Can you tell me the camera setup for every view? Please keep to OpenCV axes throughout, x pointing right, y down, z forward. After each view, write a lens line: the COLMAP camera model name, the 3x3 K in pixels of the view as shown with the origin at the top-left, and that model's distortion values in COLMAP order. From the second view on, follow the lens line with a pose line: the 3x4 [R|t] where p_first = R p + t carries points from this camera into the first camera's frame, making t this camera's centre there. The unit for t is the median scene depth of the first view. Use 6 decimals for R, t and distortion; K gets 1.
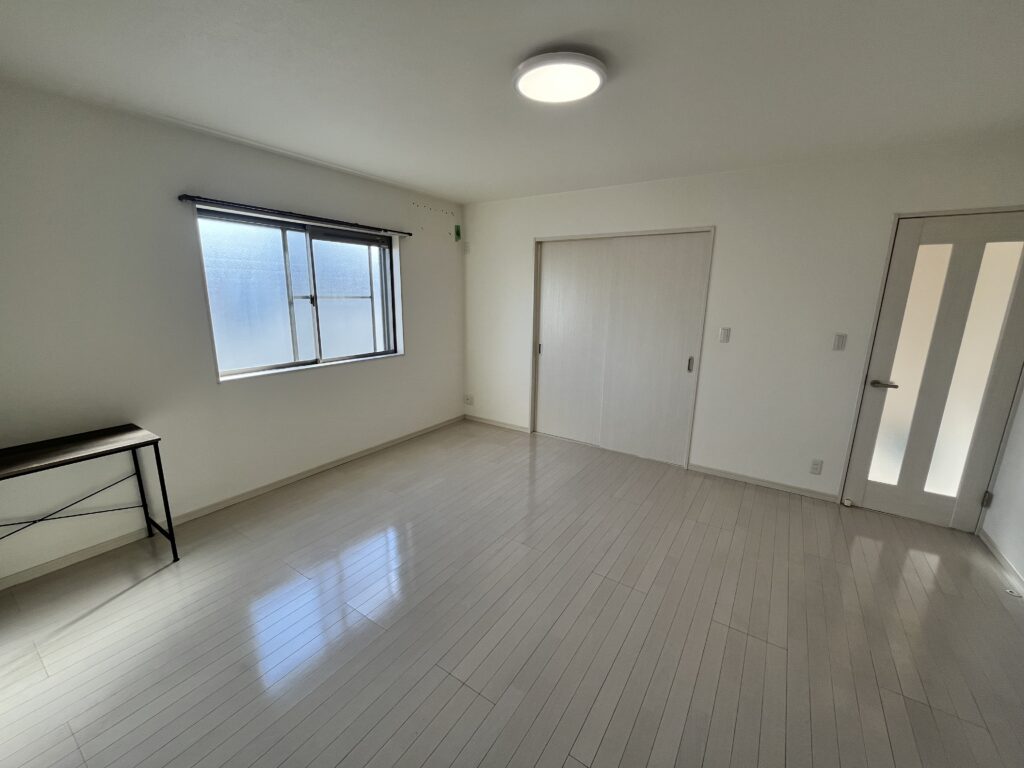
lens RADIAL K [[412.8, 0, 512.0], [0, 412.8, 384.0], [0, 0, 1]] dist [-0.001465, -0.000524]
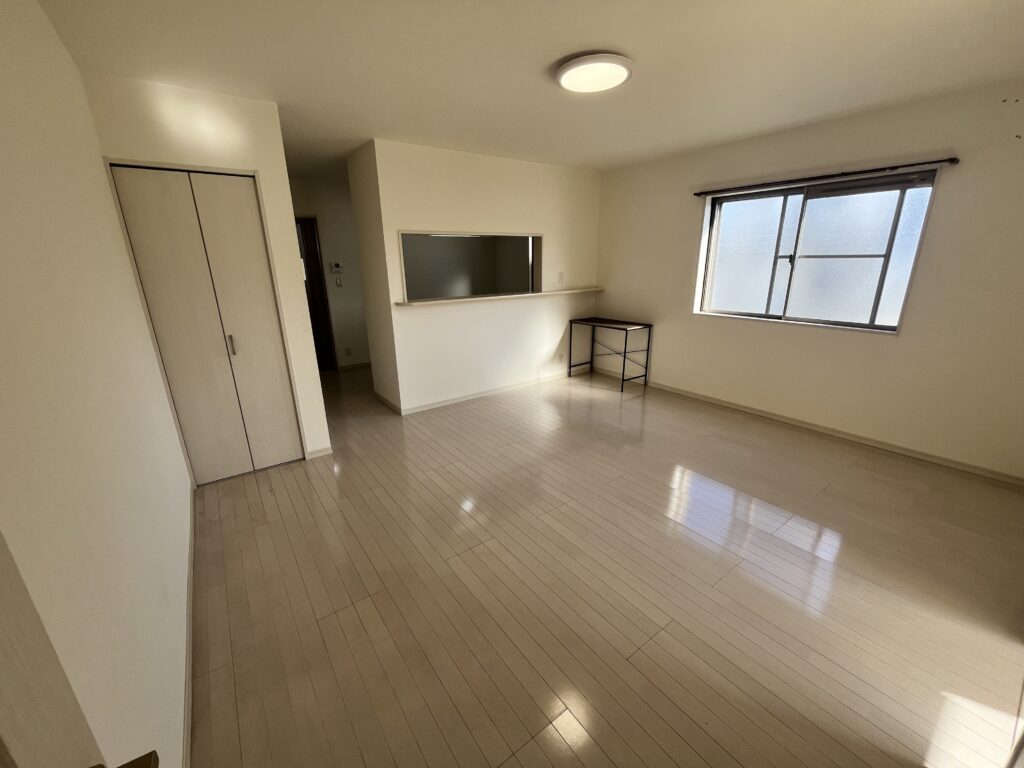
lens RADIAL K [[412.8, 0, 512.0], [0, 412.8, 384.0], [0, 0, 1]] dist [-0.001465, -0.000524]
pose [[-0.346220, 0.261645, -0.900929, 0.850706], [-0.194407, 0.919468, 0.341738, -0.137686], [0.917790, 0.293463, -0.267472, 0.751056]]
